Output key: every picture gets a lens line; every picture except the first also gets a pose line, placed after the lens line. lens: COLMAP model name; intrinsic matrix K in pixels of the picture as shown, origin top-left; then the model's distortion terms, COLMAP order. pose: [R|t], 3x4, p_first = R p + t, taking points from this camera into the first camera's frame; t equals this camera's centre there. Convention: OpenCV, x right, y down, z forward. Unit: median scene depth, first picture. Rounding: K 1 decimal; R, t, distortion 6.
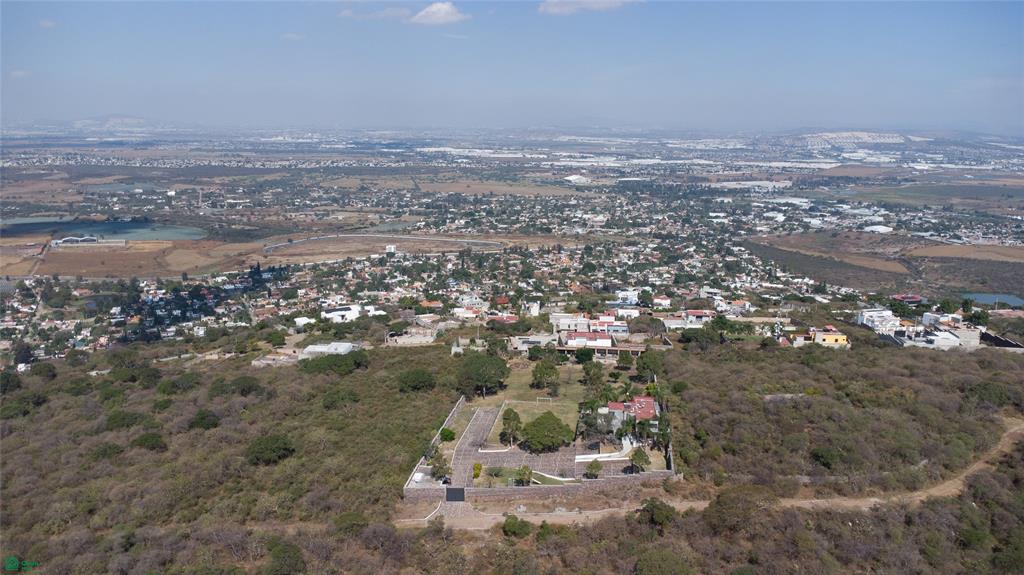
lens RADIAL K [[746.1, 0, 513.6], [0, 746.1, 295.9], [0, 0, 1]] dist [0.054462, -0.075000]
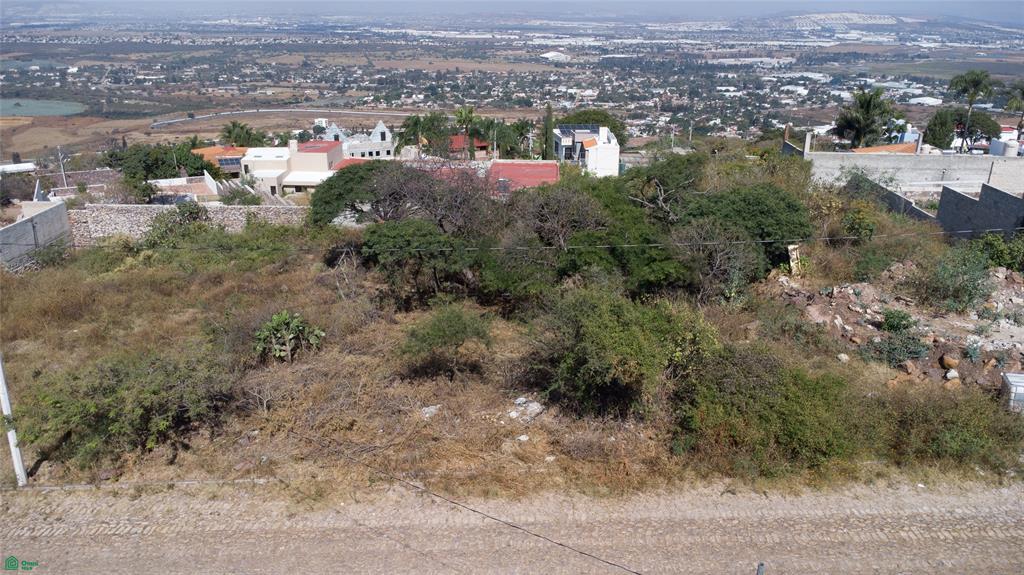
lens RADIAL K [[746.1, 0, 512.2], [0, 746.1, 291.9], [0, 0, 1]] dist [0.054462, -0.075000]
pose [[0.999235, -0.015611, 0.035862, -0.001588], [0.010847, 0.991536, 0.129378, 0.004968], [-0.037578, -0.128890, 0.990947, 0.121322]]
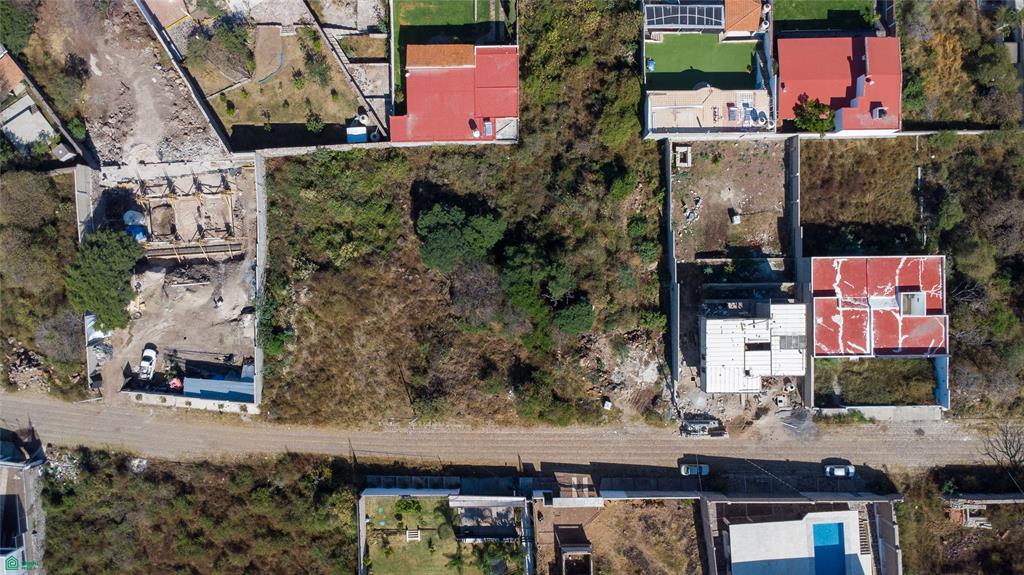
lens RADIAL K [[746.1, 0, 519.0], [0, 746.1, 291.6], [0, 0, 1]] dist [0.054462, -0.075000]
pose [[0.995198, -0.097875, -0.001091, -0.000263], [0.021002, 0.202645, 0.979027, -0.030376], [-0.095601, -0.974349, 0.203728, 0.126429]]
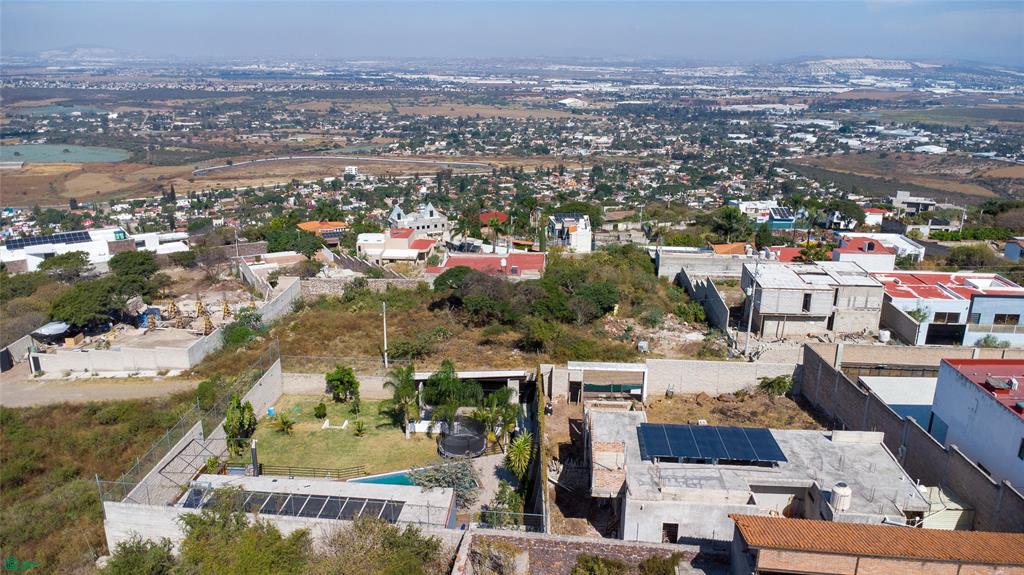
lens RADIAL K [[746.1, 0, 512.8], [0, 746.1, 291.9], [0, 0, 1]] dist [0.054462, -0.075000]
pose [[0.999888, -0.006414, 0.013522, -0.001691], [0.005347, 0.996976, 0.077521, 0.002726], [-0.013978, -0.077440, 0.996899, 0.100713]]
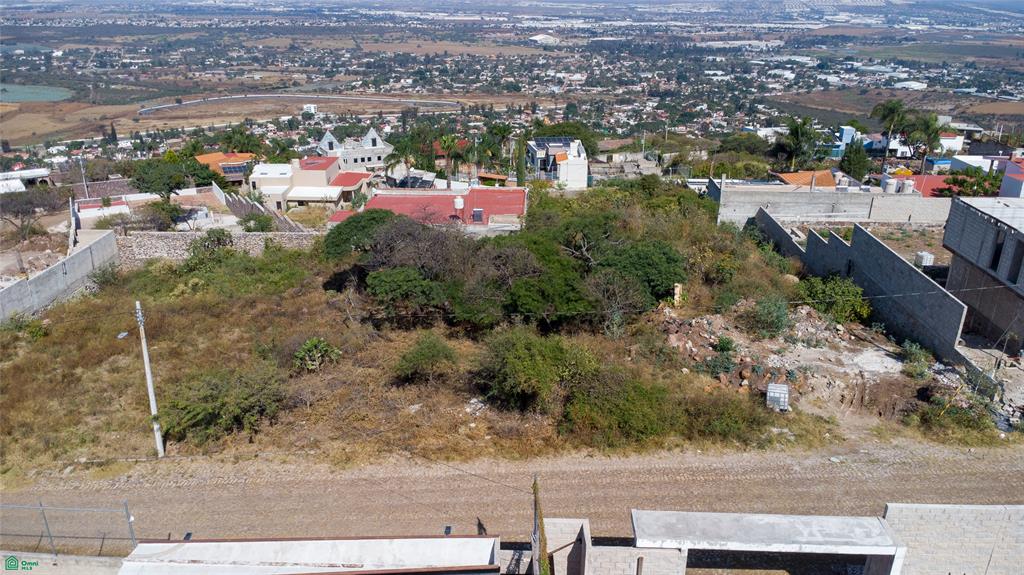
lens RADIAL K [[746.1, 0, 511.8], [0, 746.1, 291.4], [0, 0, 1]] dist [0.054462, -0.075000]
pose [[0.998632, -0.020373, 0.048160, -0.001150], [0.012875, 0.988425, 0.151160, 0.003477], [-0.050682, -0.150333, 0.987335, 0.117034]]
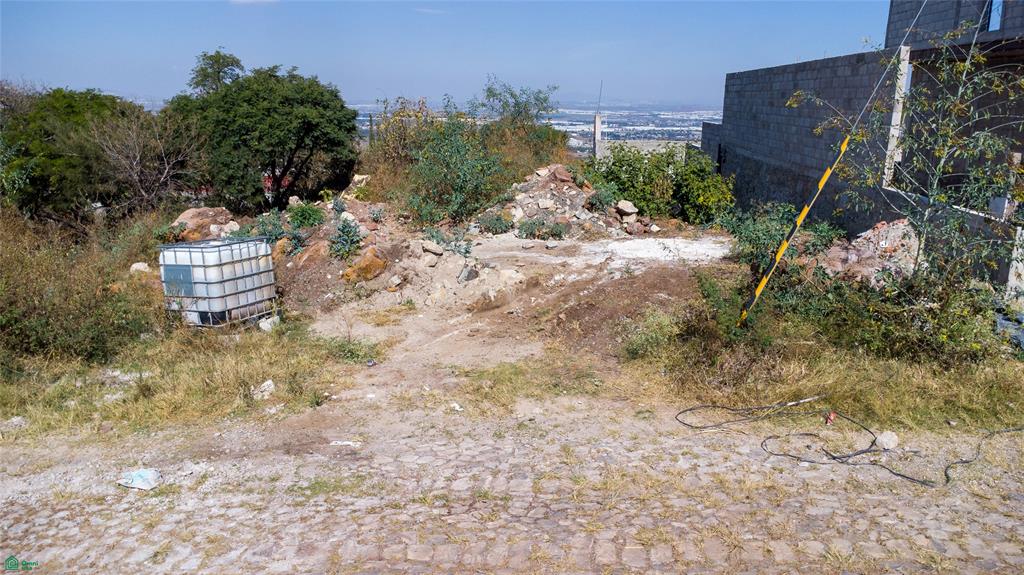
lens RADIAL K [[746.1, 0, 512.0], [0, 746.1, 289.9], [0, 0, 1]] dist [0.054462, -0.075000]
pose [[0.999878, -0.002046, 0.015503, 0.004697], [0.001746, 0.999812, 0.019304, 0.006891], [-0.015539, -0.019275, 0.999693, 0.124776]]
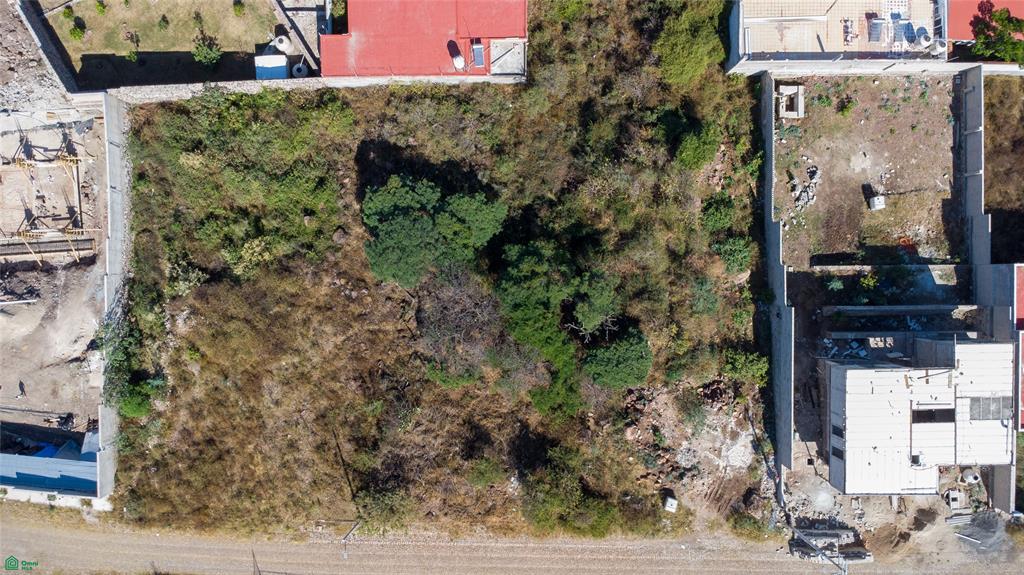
lens RADIAL K [[746.1, 0, 518.0], [0, 746.1, 290.8], [0, 0, 1]] dist [0.054462, -0.075000]
pose [[0.995530, -0.094447, 0.000141, -0.000505], [0.019064, 0.202401, 0.979117, -0.016673], [-0.092503, -0.974738, 0.203297, 0.130161]]
